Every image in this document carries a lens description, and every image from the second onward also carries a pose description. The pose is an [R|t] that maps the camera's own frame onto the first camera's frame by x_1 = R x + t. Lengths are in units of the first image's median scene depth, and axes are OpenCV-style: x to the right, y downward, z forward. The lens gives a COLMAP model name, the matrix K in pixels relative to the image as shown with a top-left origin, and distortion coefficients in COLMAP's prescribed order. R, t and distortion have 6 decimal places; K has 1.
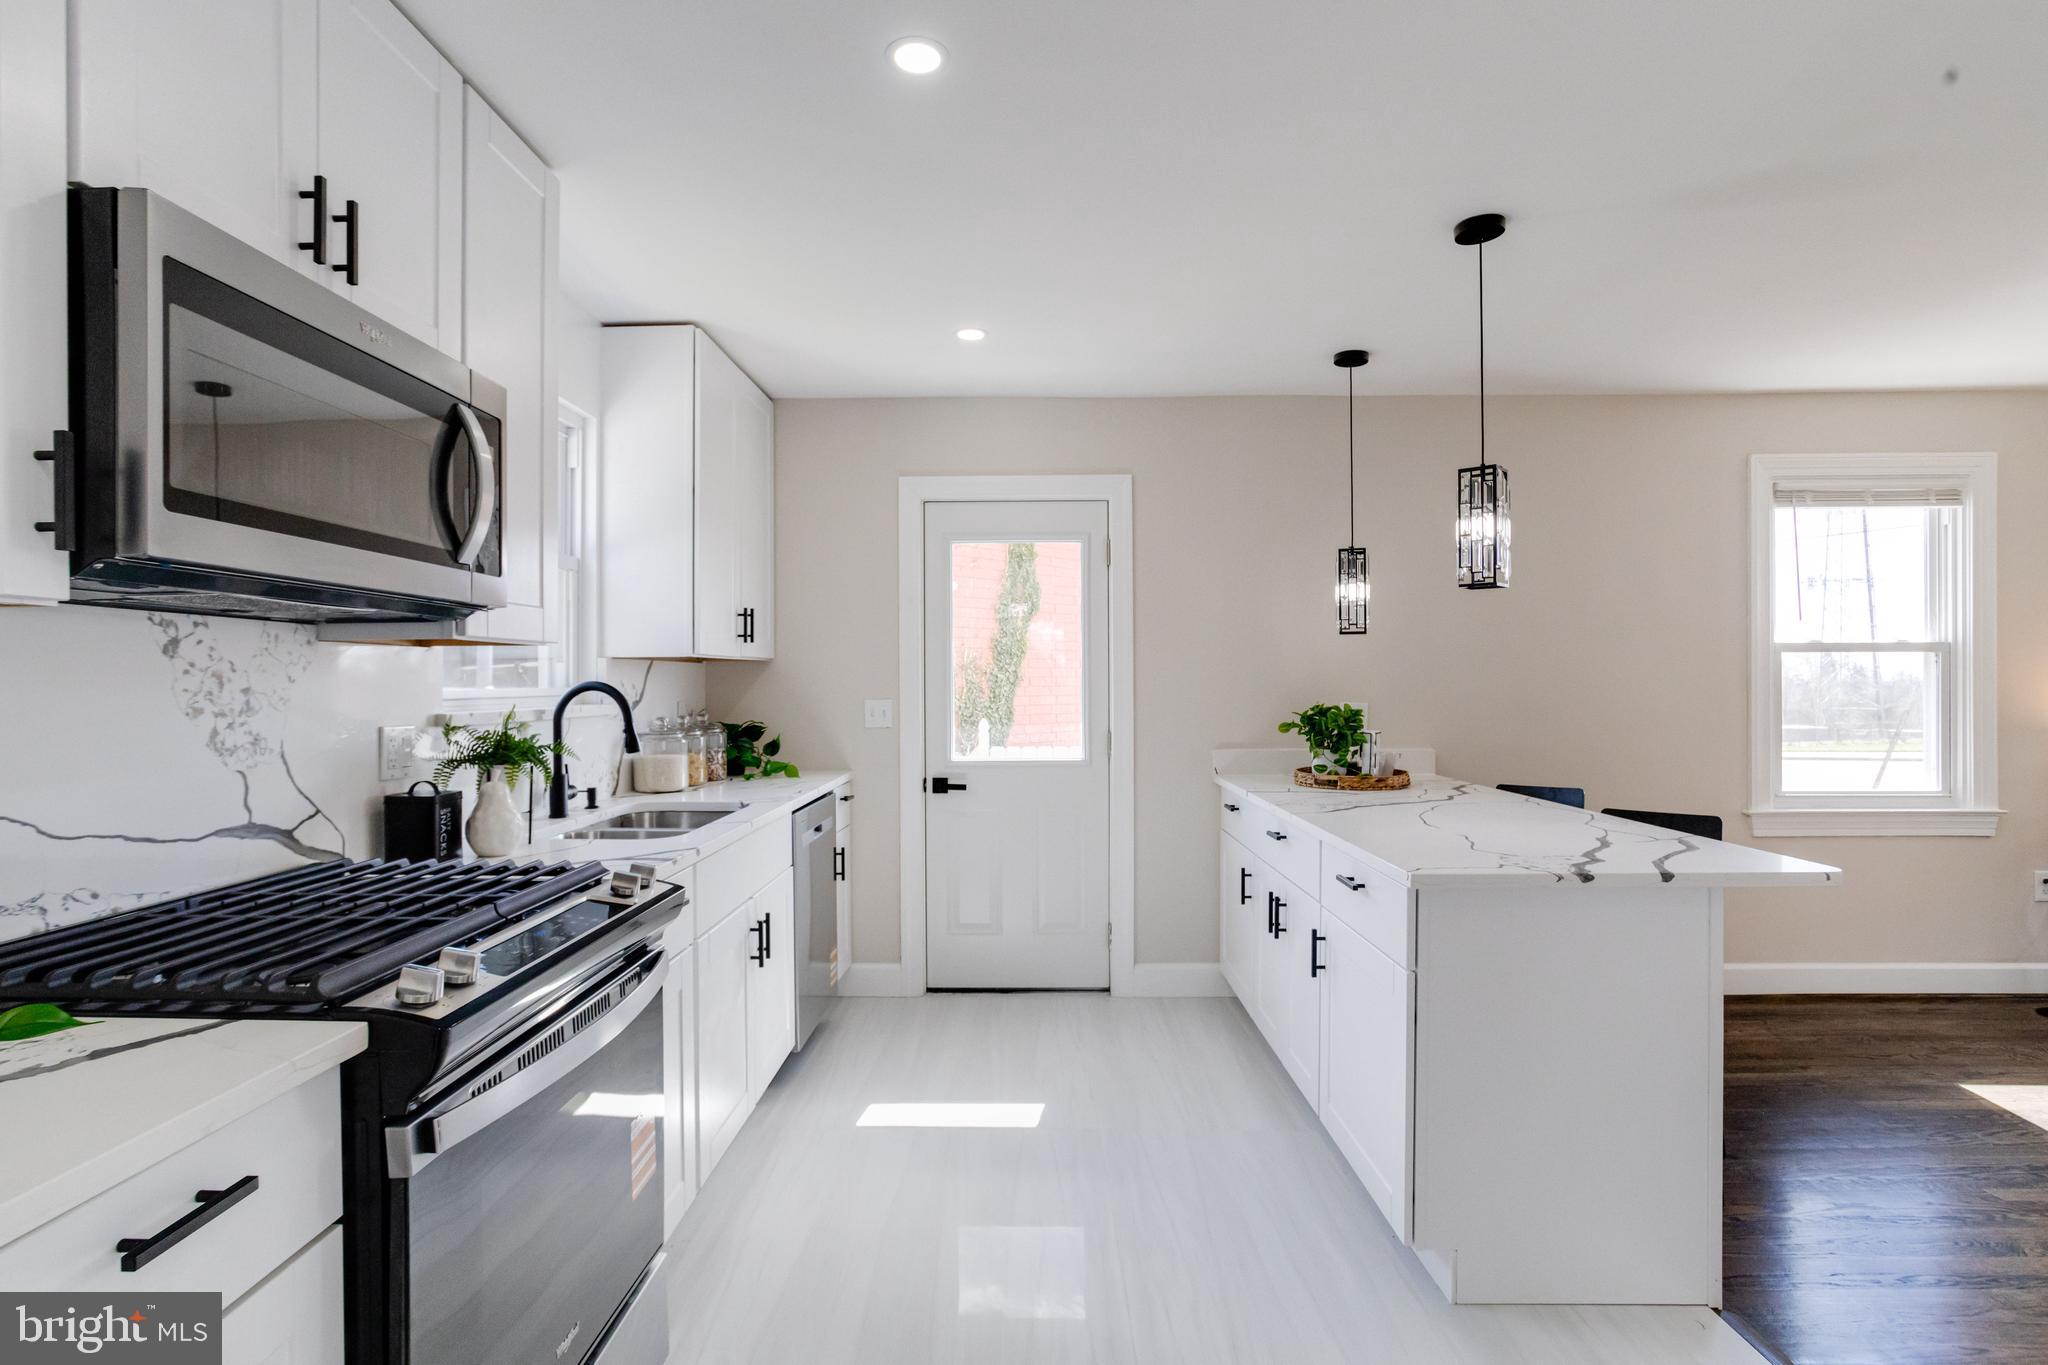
lens RADIAL K [[1003.9, 0, 1013.9], [0, 1003.9, 679.9], [0, 0, 1]] dist [-0.042027, 0.023585]
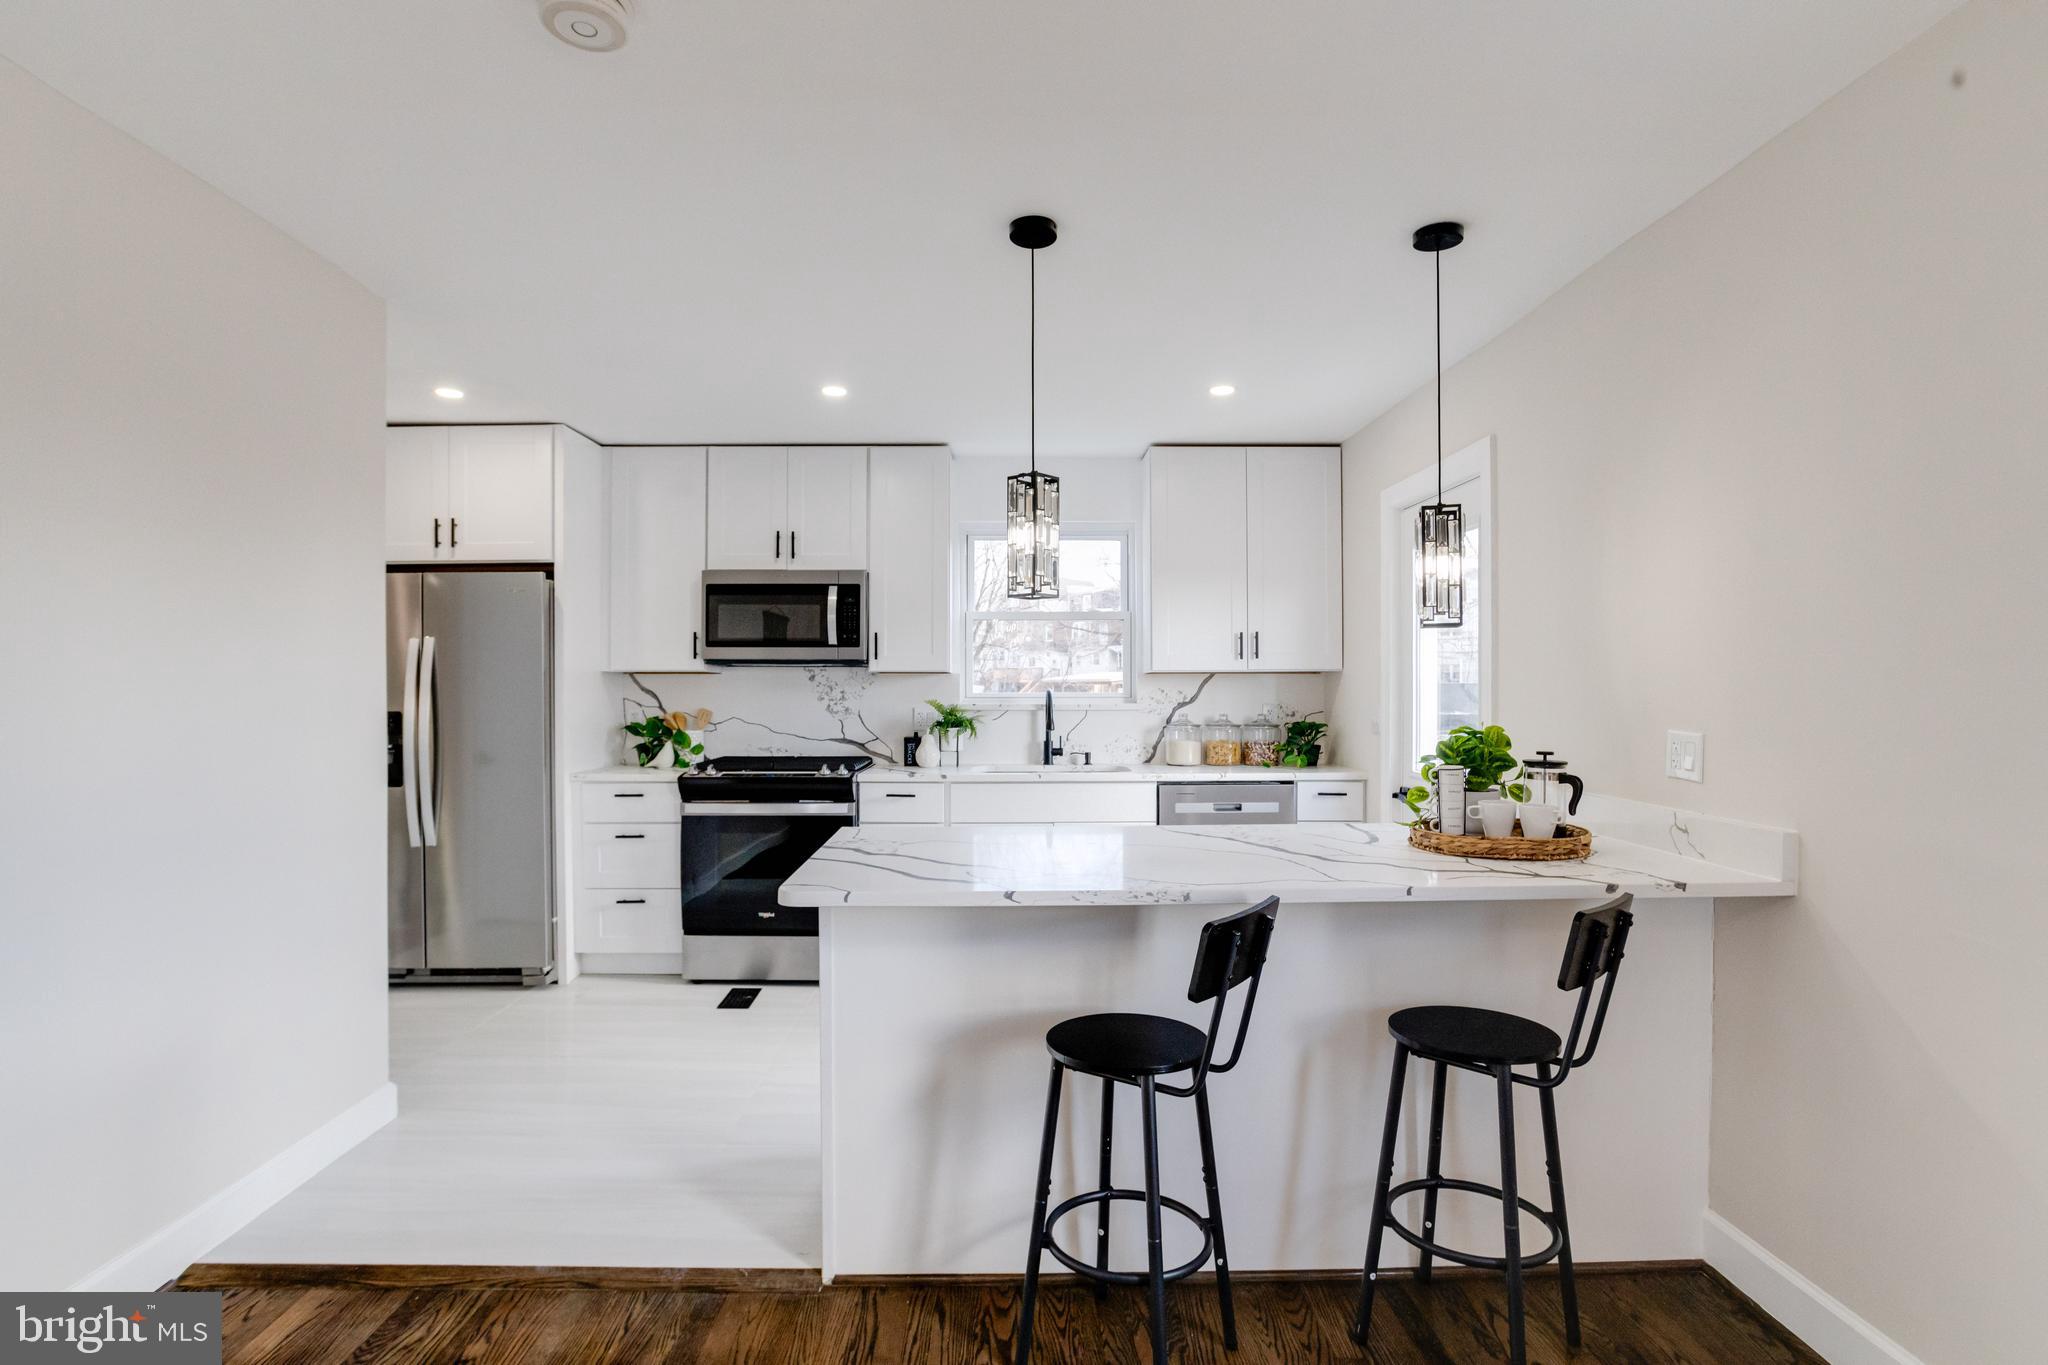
lens RADIAL K [[1014.1, 0, 1010.7], [0, 1014.1, 702.4], [0, 0, 1]] dist [-0.042515, 0.020479]
pose [[0.025724, 0.019447, -0.999480, 1.186373], [0.001838, 0.999808, 0.019500, -0.008324], [0.999667, -0.002338, 0.025683, 0.769259]]
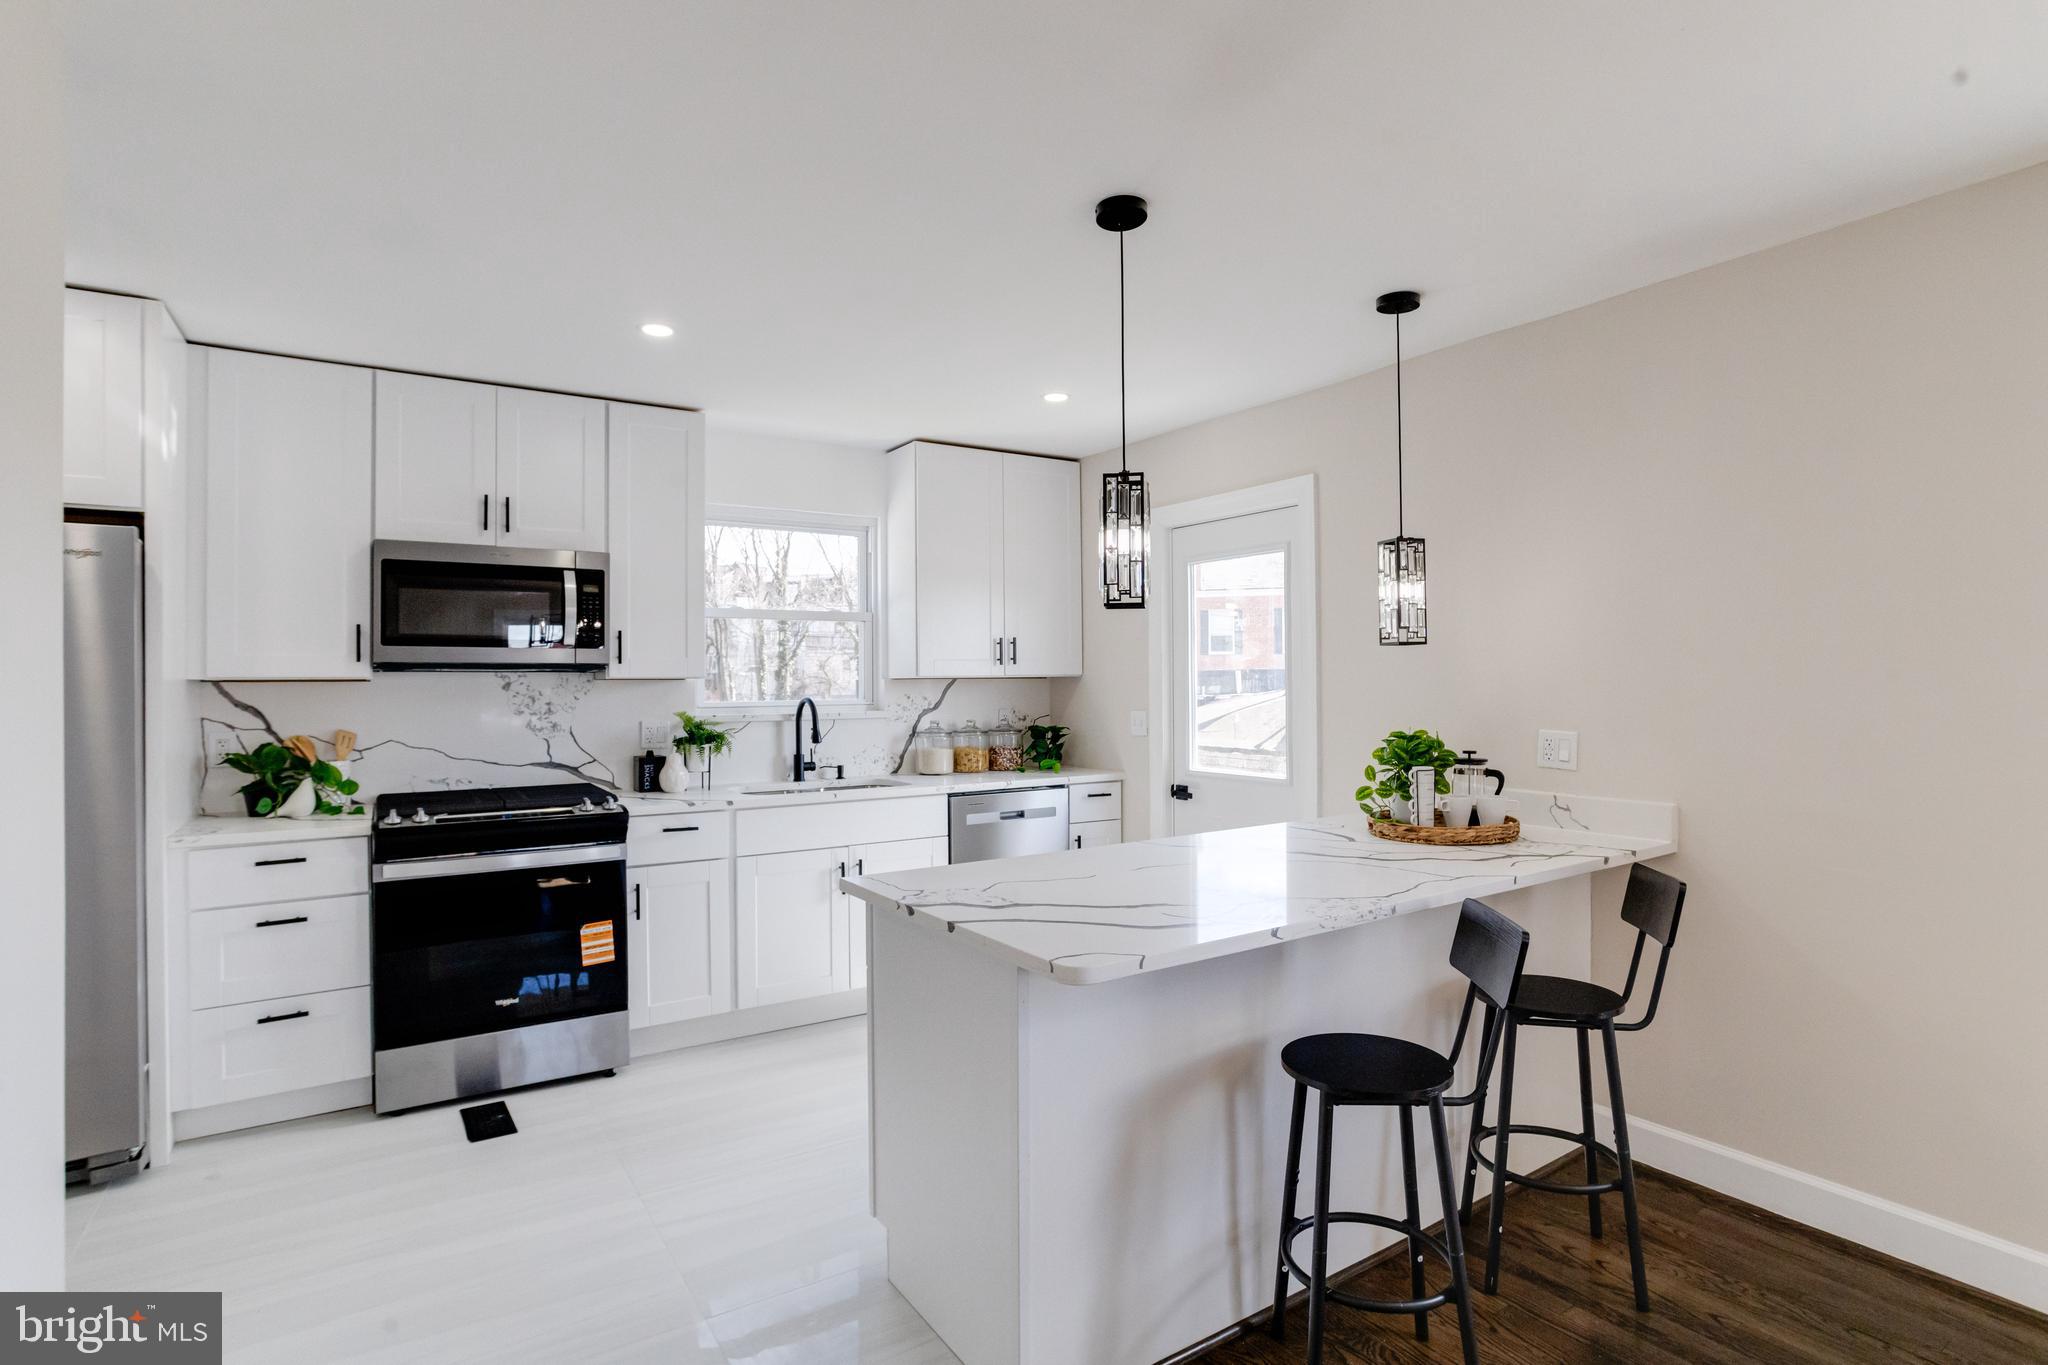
lens RADIAL K [[1019.4, 0, 1002.0], [0, 1019.4, 677.9], [0, 0, 1]] dist [-0.037701, 0.025512]
pose [[0.546026, -0.002583, -0.837764, 0.958648], [0.005220, 0.999986, 0.000319, -0.024030], [0.837752, -0.004547, 0.546032, 0.326281]]
